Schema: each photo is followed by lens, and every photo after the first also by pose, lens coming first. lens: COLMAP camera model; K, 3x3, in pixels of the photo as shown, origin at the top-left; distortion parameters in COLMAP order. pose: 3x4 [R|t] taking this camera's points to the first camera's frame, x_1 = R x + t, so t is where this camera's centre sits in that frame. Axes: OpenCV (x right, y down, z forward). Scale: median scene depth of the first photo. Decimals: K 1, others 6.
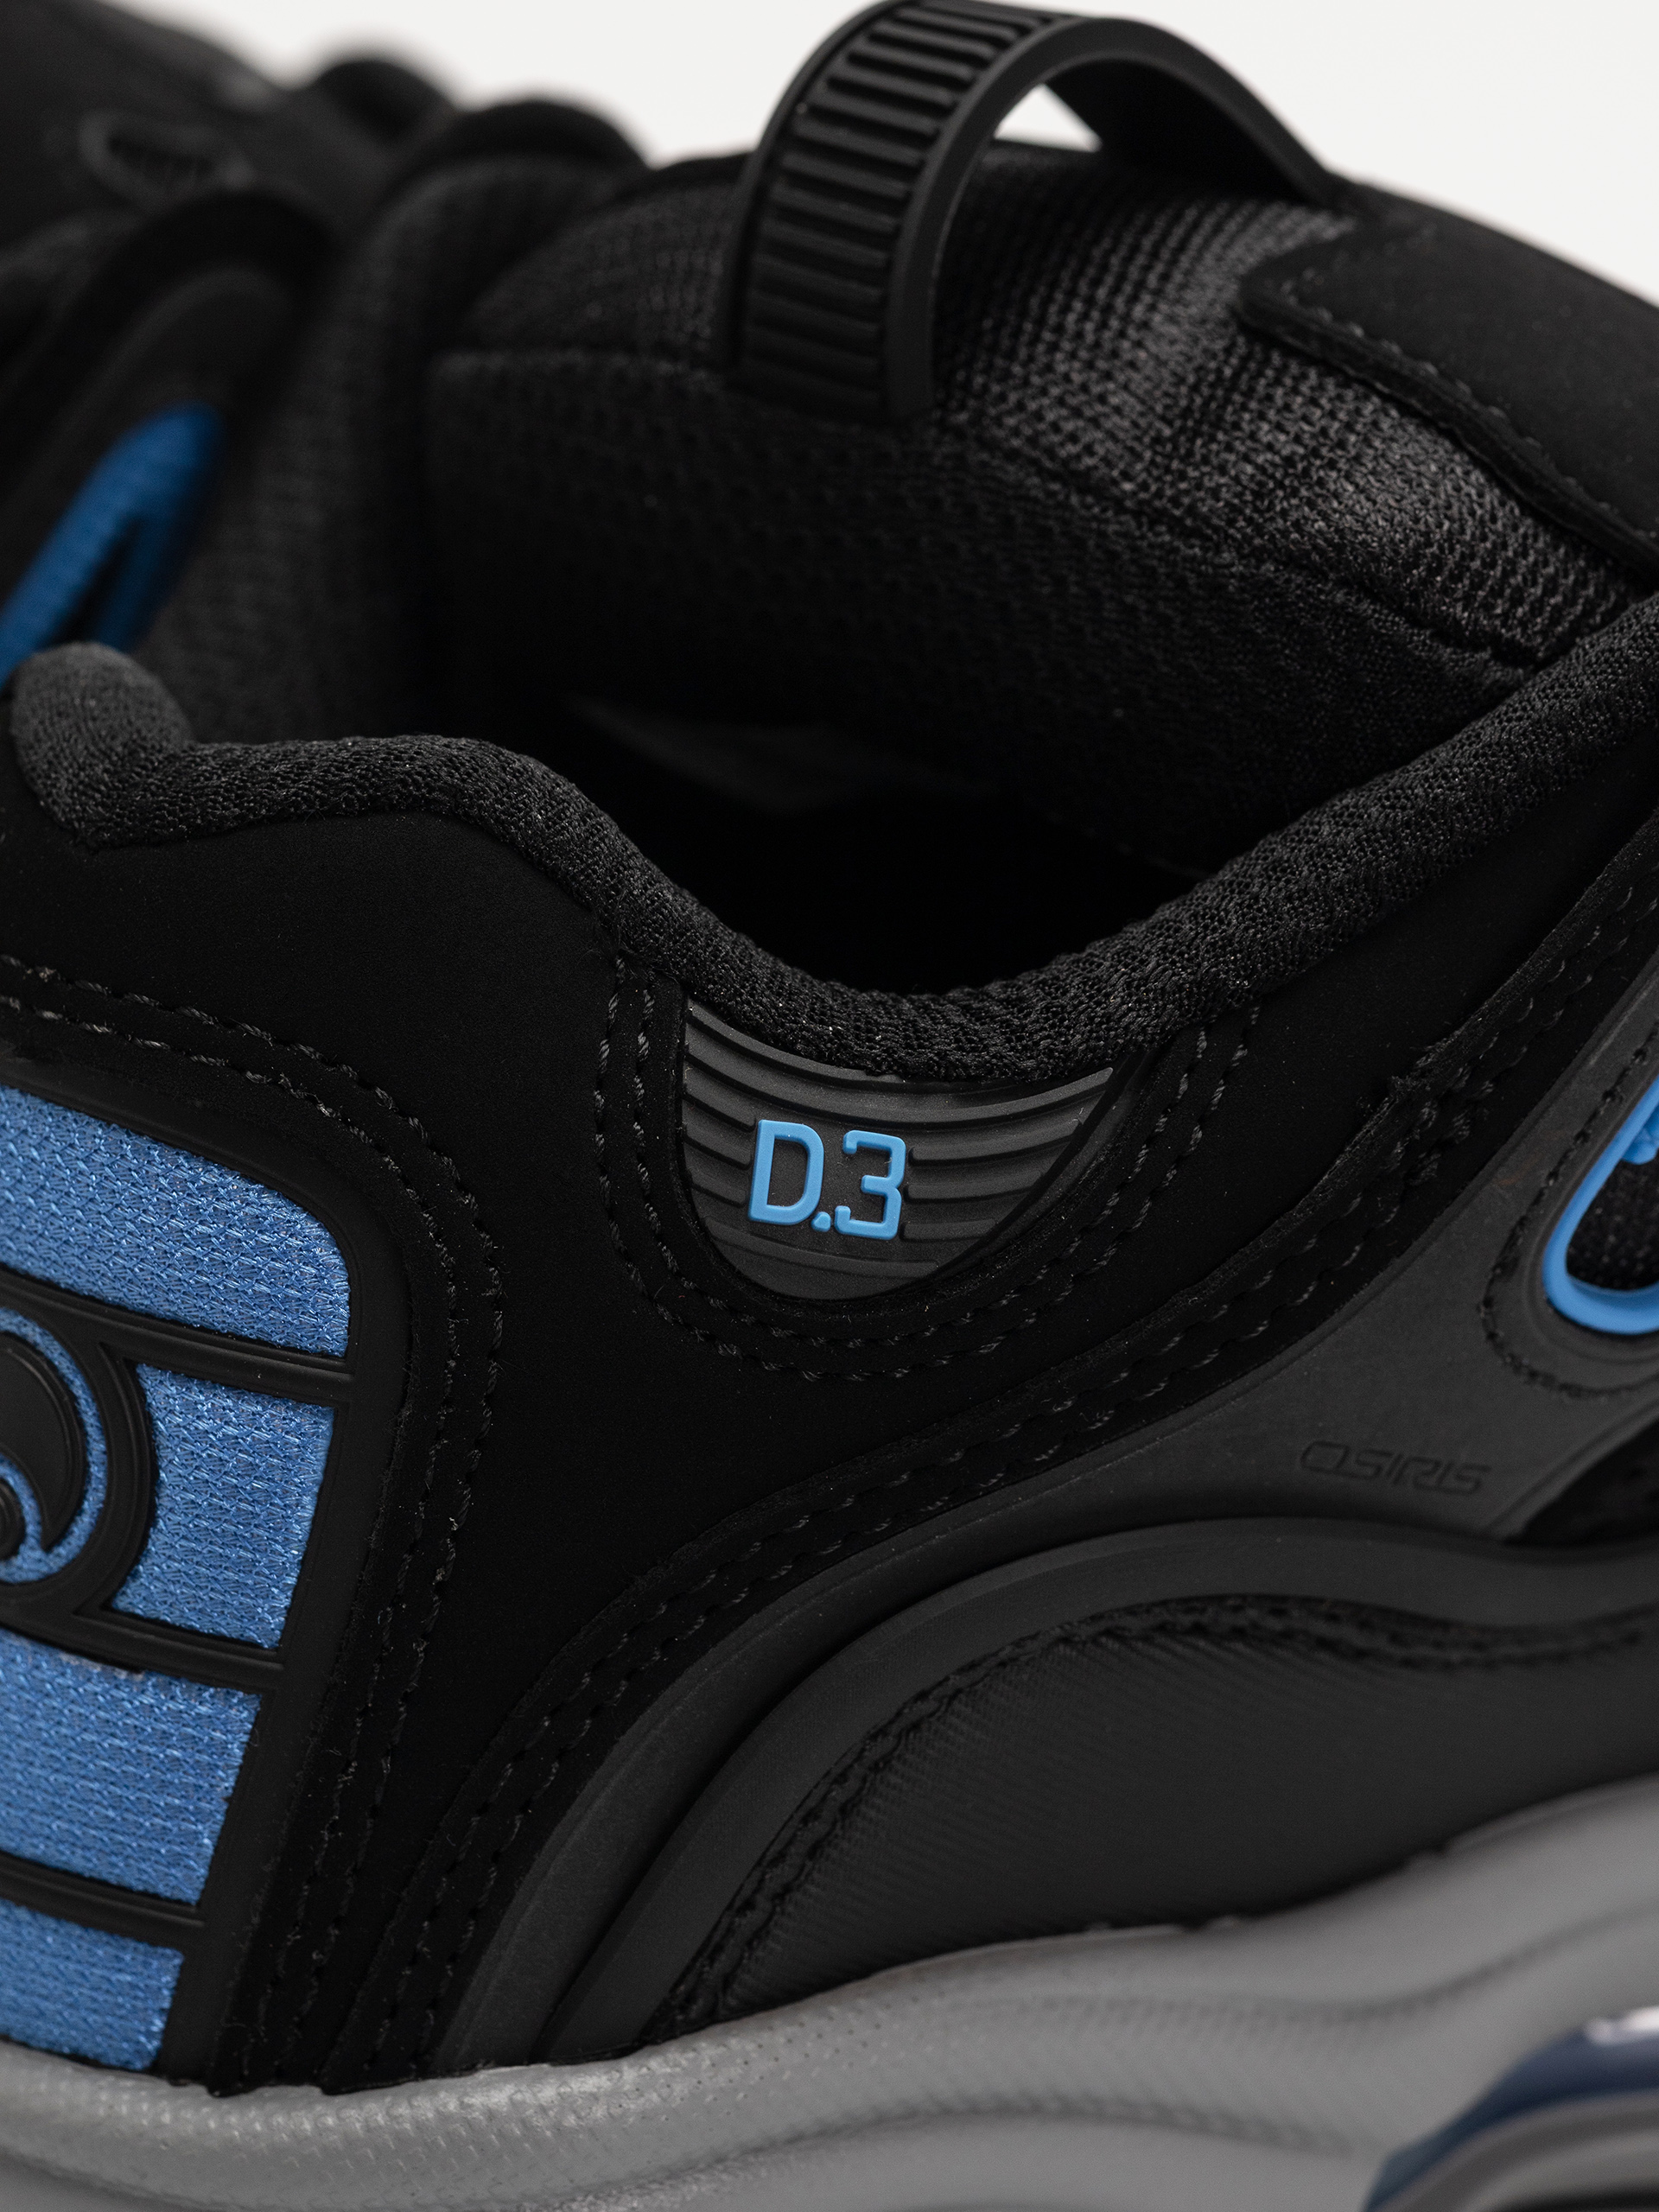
lens RADIAL K [[7710.6, 0, 829.5], [0, 7710.6, 1106.0], [0, 0, 1]] dist [0.317843, -0.496112]
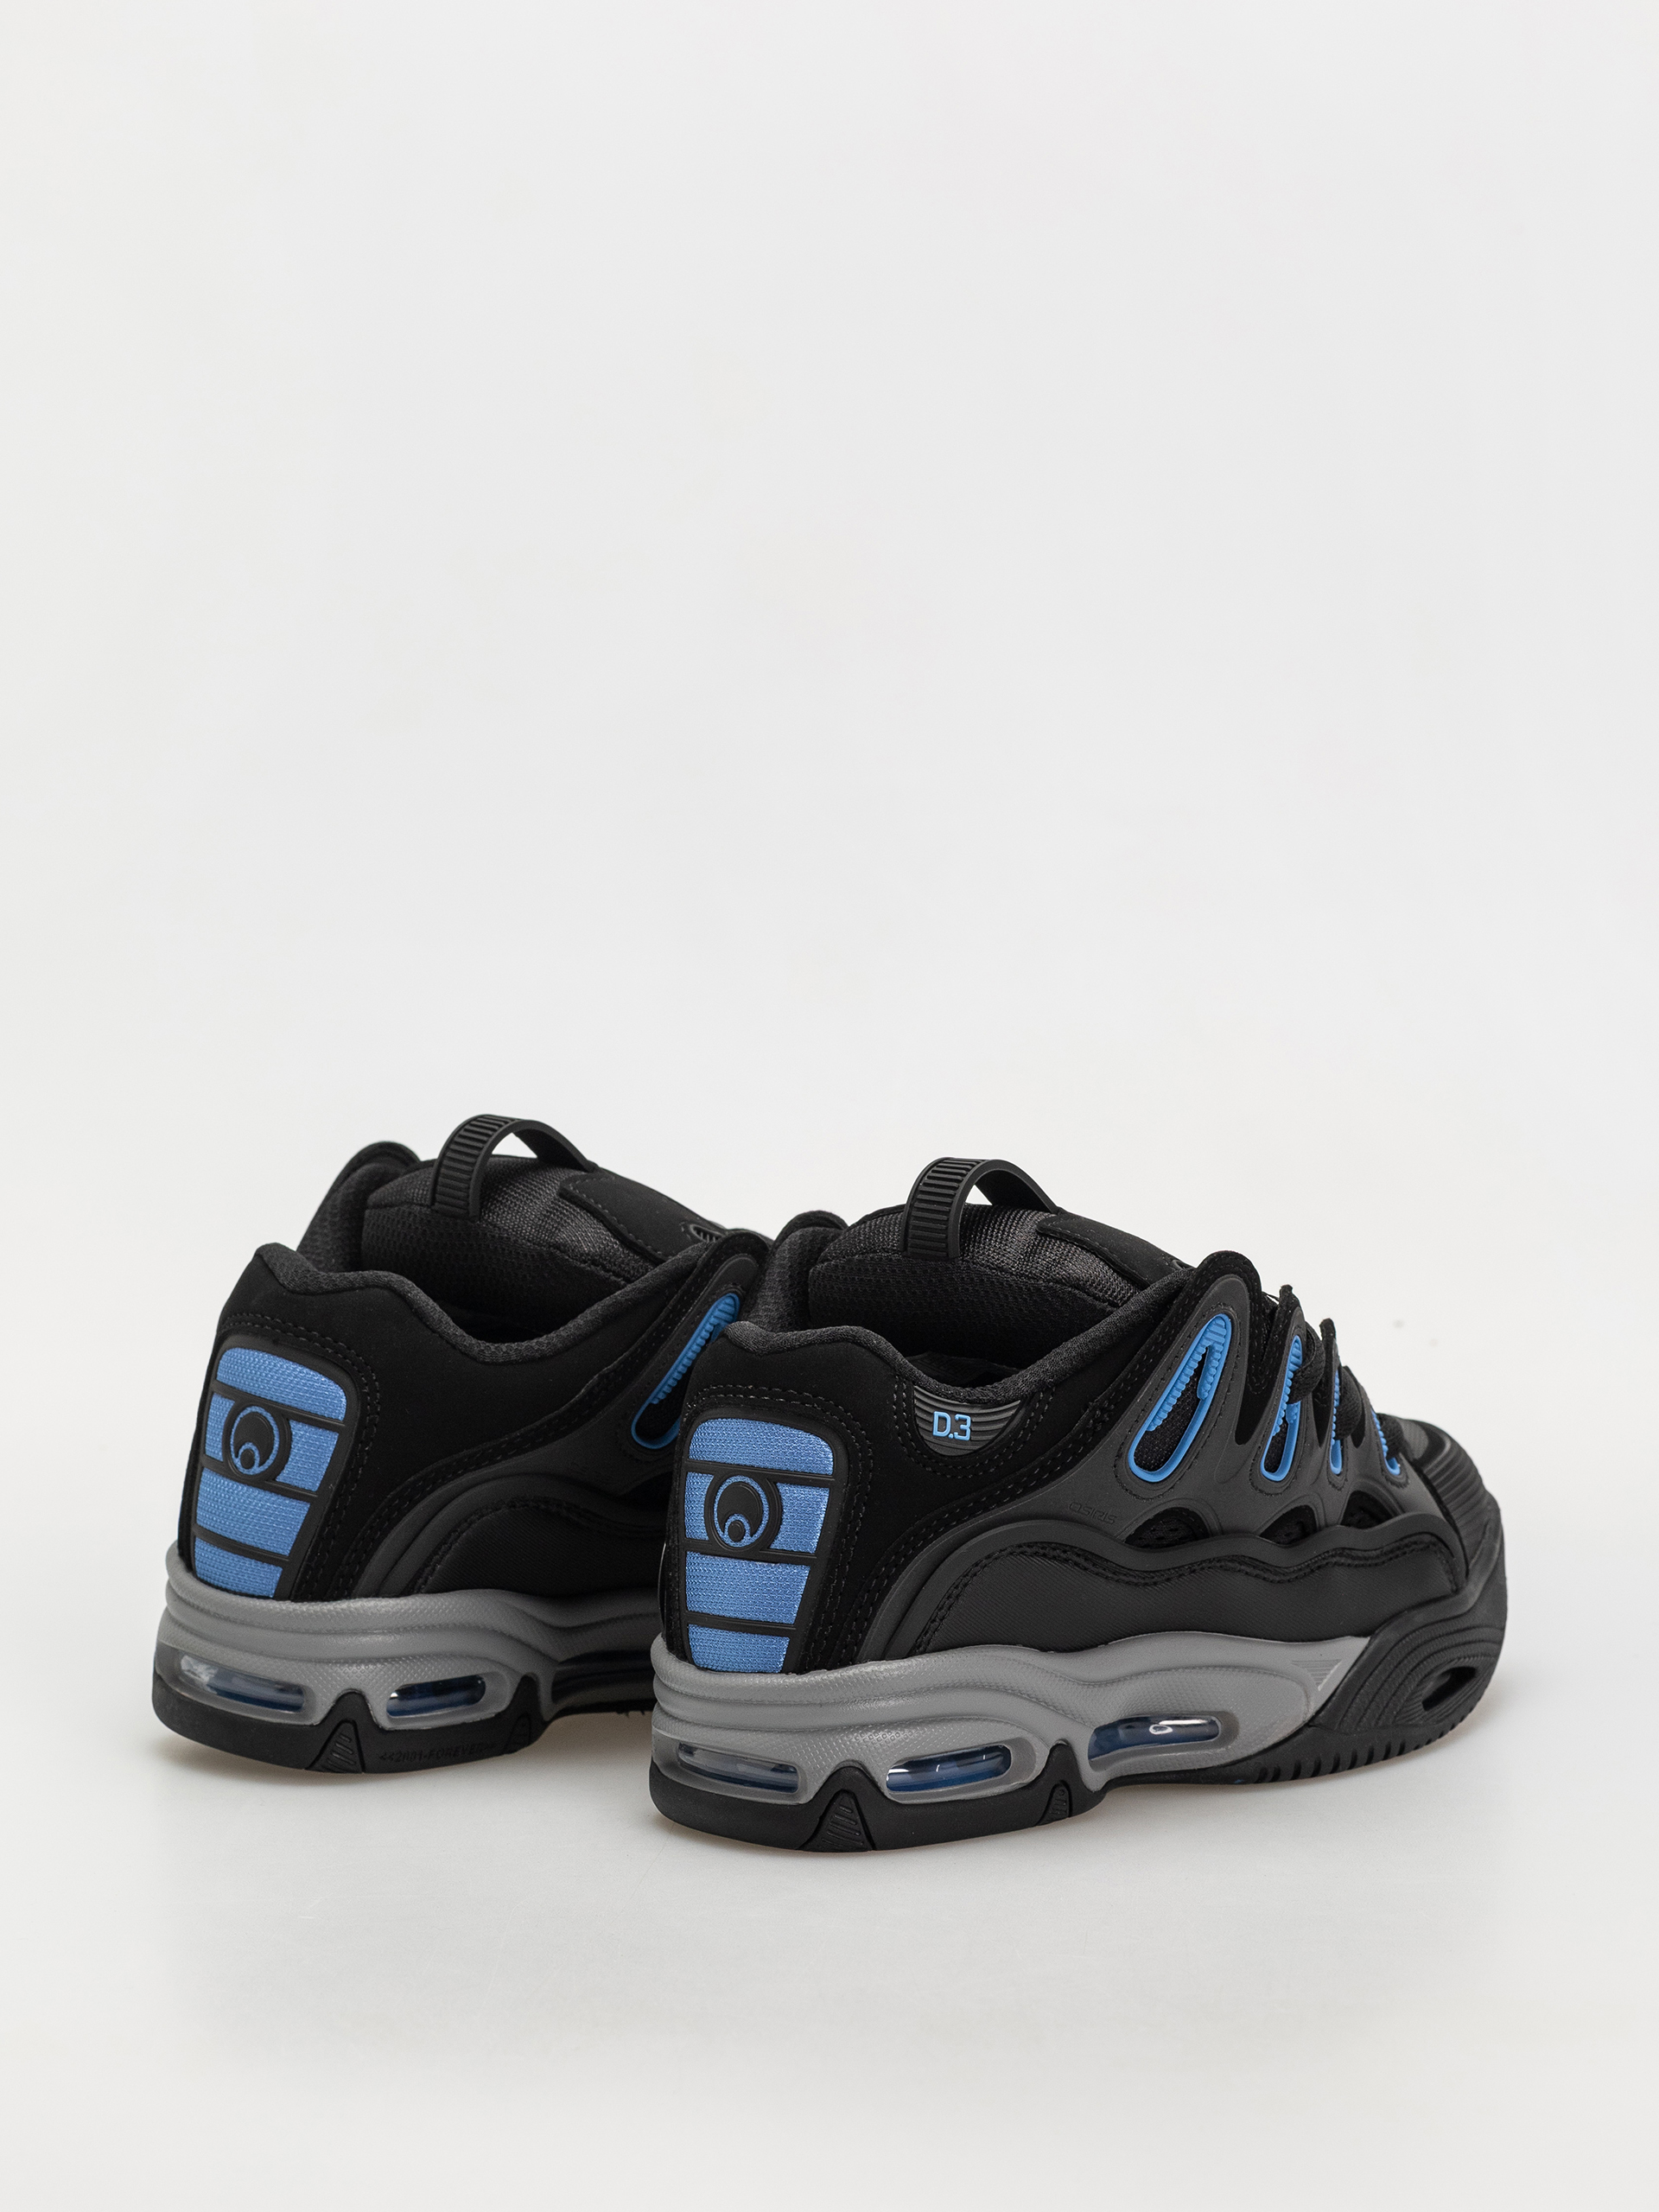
lens RADIAL K [[7710.6, 0, 829.5], [0, 7710.6, 1106.0], [0, 0, 1]] dist [0.317843, -0.496112]
pose [[0.996698, -0.017210, 0.079347, -0.372876], [0.035776, 0.970382, -0.238912, 0.791186], [-0.072885, 0.240962, 0.967794, -2.873901]]
